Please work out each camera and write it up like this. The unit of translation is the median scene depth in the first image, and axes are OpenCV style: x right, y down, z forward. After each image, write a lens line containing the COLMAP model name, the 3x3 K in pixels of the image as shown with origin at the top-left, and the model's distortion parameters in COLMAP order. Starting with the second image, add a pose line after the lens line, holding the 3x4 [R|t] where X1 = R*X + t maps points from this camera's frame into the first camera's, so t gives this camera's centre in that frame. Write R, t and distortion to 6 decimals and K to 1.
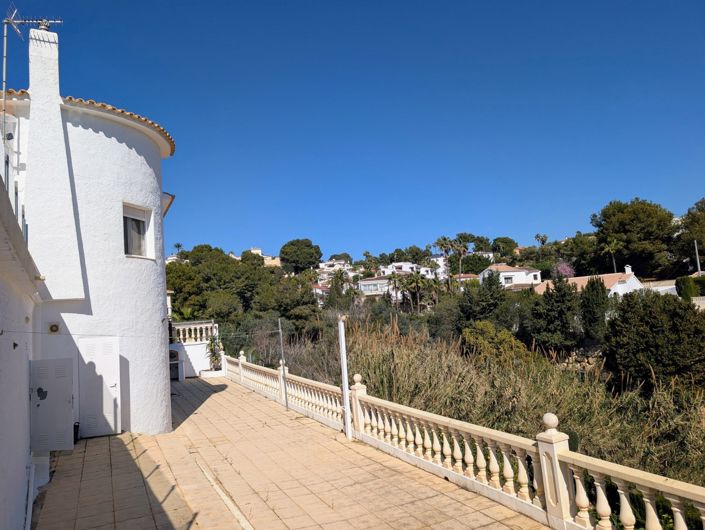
lens RADIAL K [[510.7, 0, 352.5], [0, 510.7, 265.0], [0, 0, 1]] dist [0.016166, -0.002932]
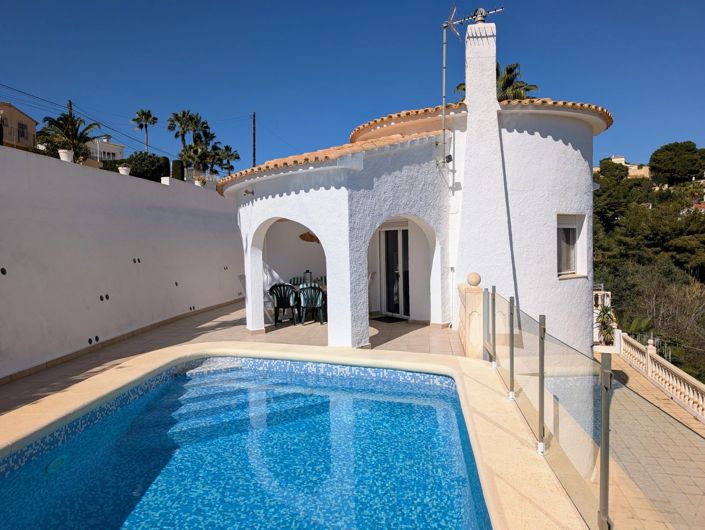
lens RADIAL K [[510.7, 0, 352.5], [0, 510.7, 265.0], [0, 0, 1]] dist [0.016166, -0.002932]
pose [[0.797402, 0.083627, -0.597626, -0.044161], [0.024128, 0.985141, 0.170047, -0.040930], [0.602966, -0.150015, 0.783535, 0.027054]]
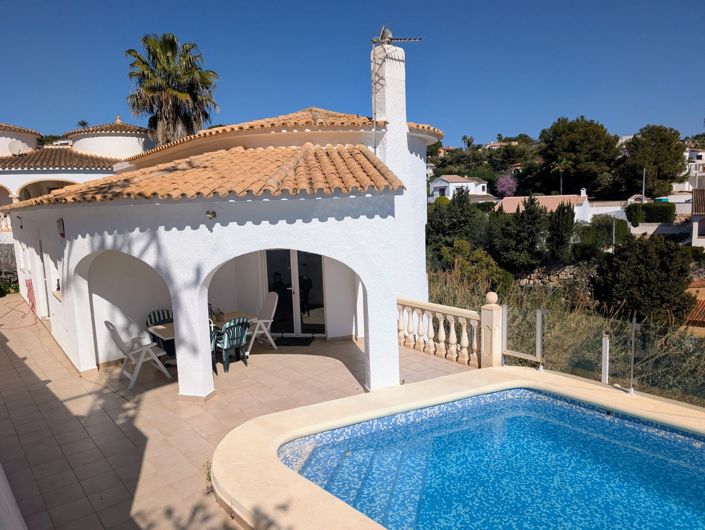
lens RADIAL K [[510.7, 0, 352.5], [0, 510.7, 265.0], [0, 0, 1]] dist [0.016166, -0.002932]
pose [[0.983505, 0.015444, 0.180222, -0.162329], [-0.054018, 0.975959, 0.211152, -0.052644], [-0.172628, -0.217404, 0.960695, 0.014439]]
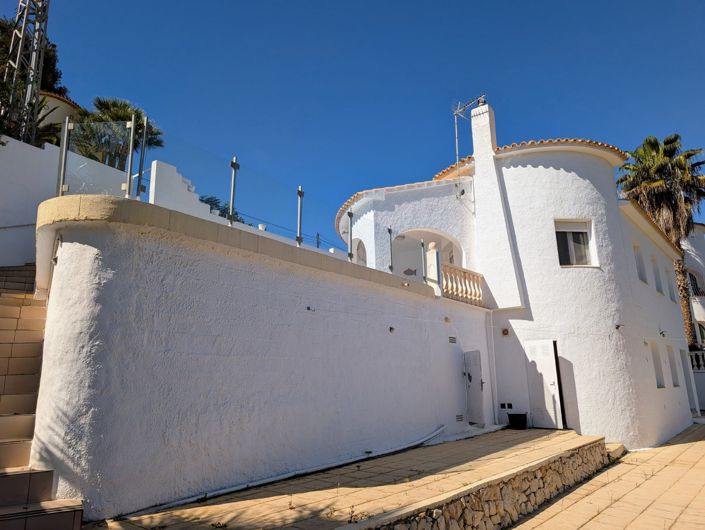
lens RADIAL K [[493.1, 0, 352.5], [0, 493.1, 265.0], [0, 0, 1]] dist [0.092678, -0.217239]
pose [[0.399410, -0.150014, -0.904416, 0.071713], [0.083910, 0.988362, -0.126882, 0.015989], [0.912924, -0.025211, 0.407349, 0.033803]]
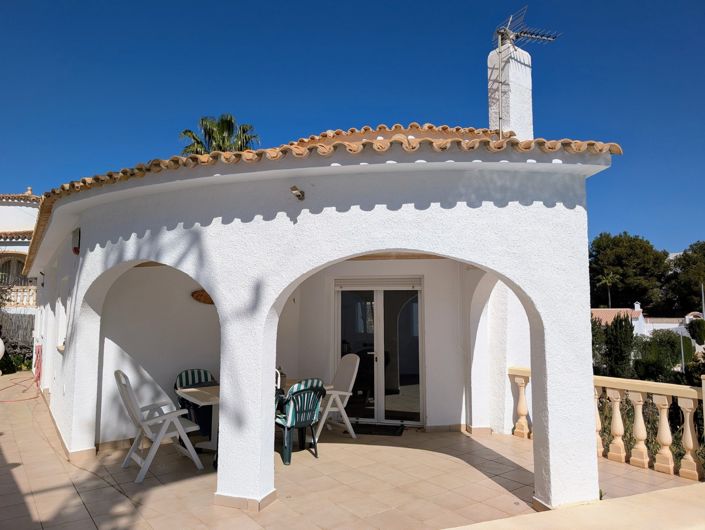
lens RADIAL K [[510.7, 0, 352.5], [0, 510.7, 265.0], [0, 0, 1]] dist [0.016166, -0.002932]
pose [[0.990013, 0.086052, 0.111666, -0.173301], [-0.086327, 0.996264, -0.002375, -0.026050], [-0.111453, -0.007288, 0.993743, 0.062311]]
